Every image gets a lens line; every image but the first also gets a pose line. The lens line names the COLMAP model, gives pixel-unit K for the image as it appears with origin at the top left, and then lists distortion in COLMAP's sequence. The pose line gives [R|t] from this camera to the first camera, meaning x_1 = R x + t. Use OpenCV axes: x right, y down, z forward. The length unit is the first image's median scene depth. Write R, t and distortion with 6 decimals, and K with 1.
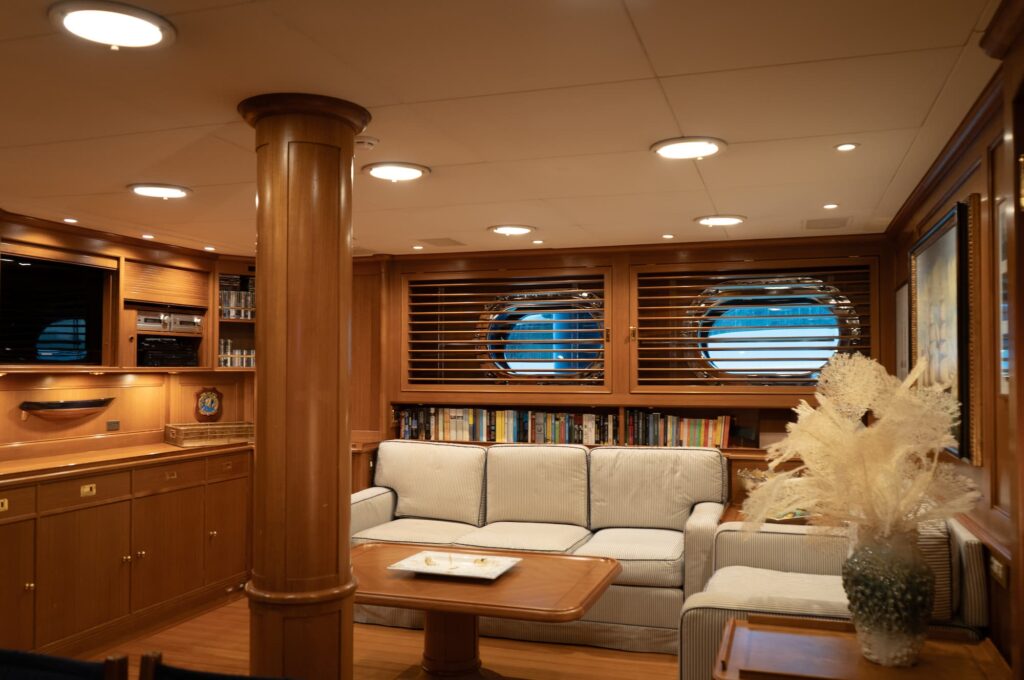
lens RADIAL K [[821.9, 0, 512.0], [0, 821.9, 340.0], [0, 0, 1]] dist [-0.009552, 0.007635]
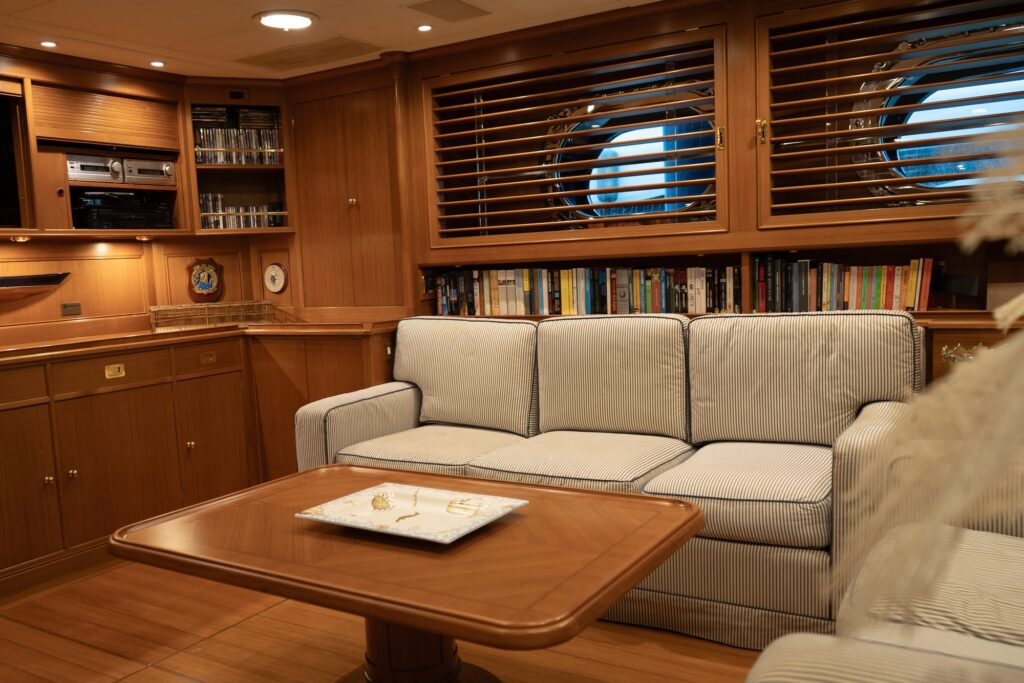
lens RADIAL K [[858.4, 0, 483.8], [0, 858.4, 349.2], [0, 0, 1]] dist [-0.006328, -0.000011]
pose [[0.968903, -0.020699, -0.246575, 0.098057], [0.055667, 0.989184, 0.135705, 0.053495], [0.241099, -0.145211, 0.959575, 0.304108]]
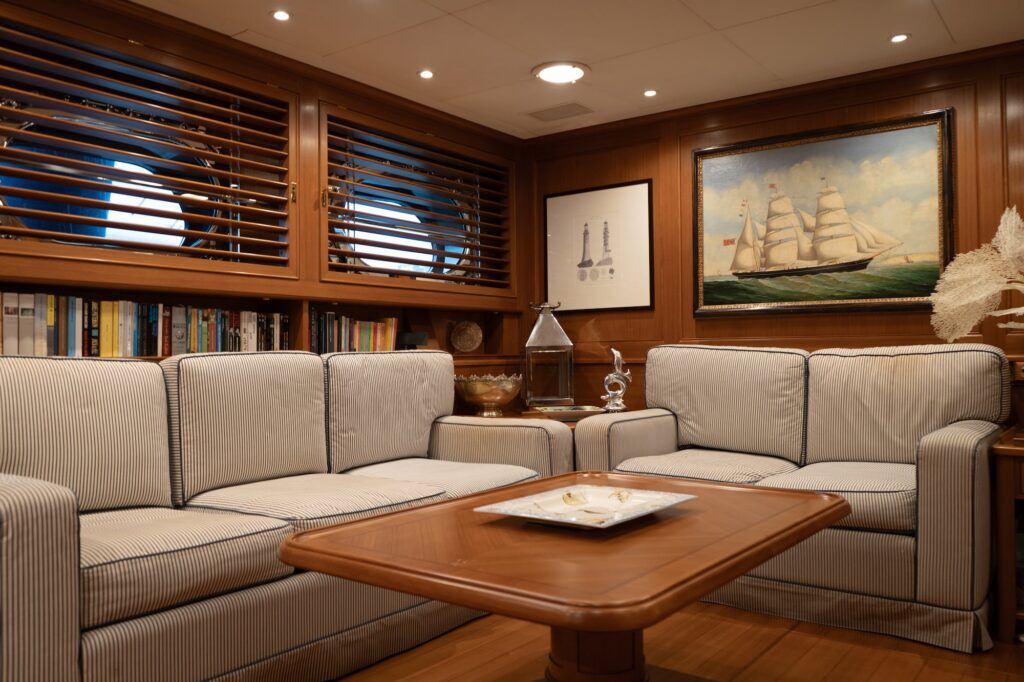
lens RADIAL K [[821.9, 0, 512.0], [0, 821.9, 341.0], [0, 0, 1]] dist [-0.009552, 0.007635]
pose [[0.319461, 0.014942, 0.947481, -0.457998], [-0.031093, 0.999503, -0.005279, 0.111722], [-0.947089, -0.027774, 0.319767, 0.604517]]
